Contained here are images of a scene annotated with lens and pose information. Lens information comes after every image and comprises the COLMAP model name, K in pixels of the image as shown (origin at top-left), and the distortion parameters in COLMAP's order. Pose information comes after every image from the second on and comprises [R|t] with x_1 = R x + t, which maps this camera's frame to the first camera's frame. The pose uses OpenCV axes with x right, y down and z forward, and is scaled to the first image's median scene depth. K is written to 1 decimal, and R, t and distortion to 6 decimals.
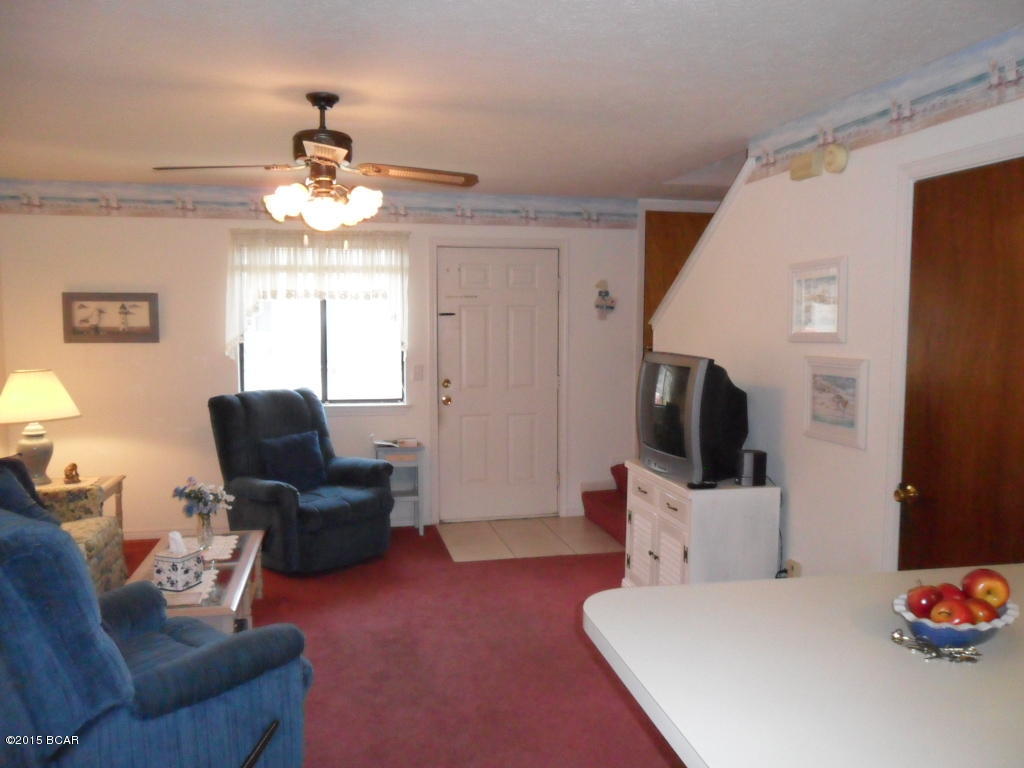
lens RADIAL K [[829.8, 0, 514.4], [0, 829.8, 381.3], [0, 0, 1]] dist [-0.039815, 0.036589]
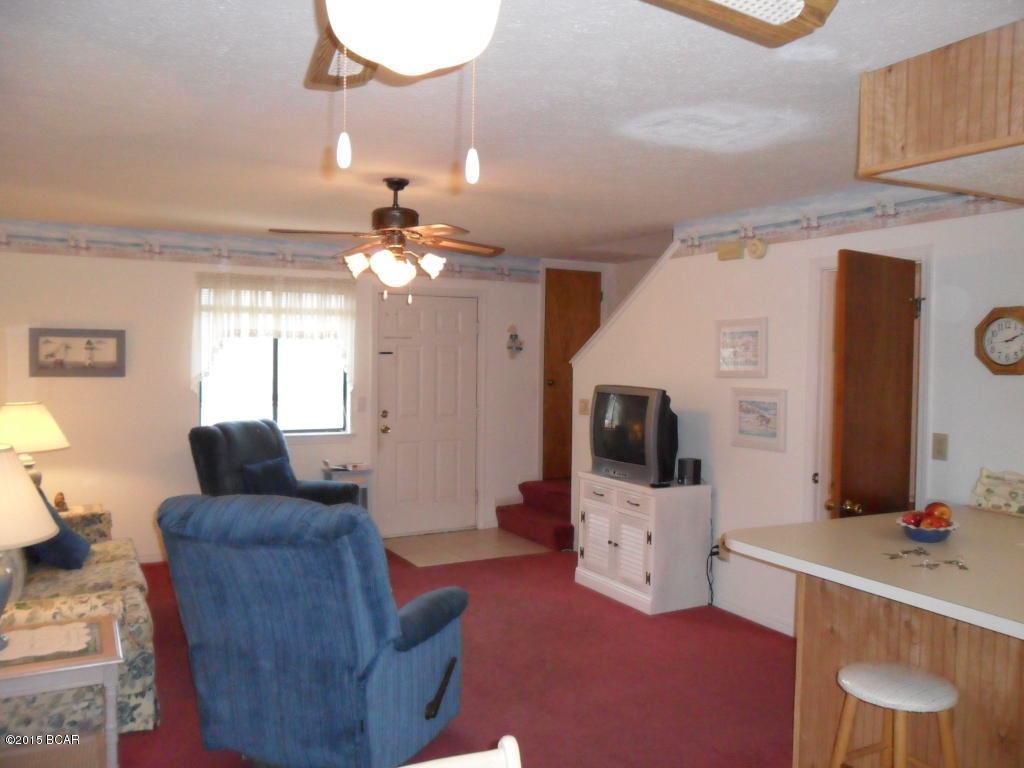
lens RADIAL K [[829.8, 0, 514.4], [0, 829.8, 381.3], [0, 0, 1]] dist [-0.039815, 0.036589]
pose [[0.960752, 0.001270, 0.277407, -0.250097], [0.011018, 0.999026, -0.042734, 0.009121], [-0.277191, 0.044113, 0.959802, -0.149133]]
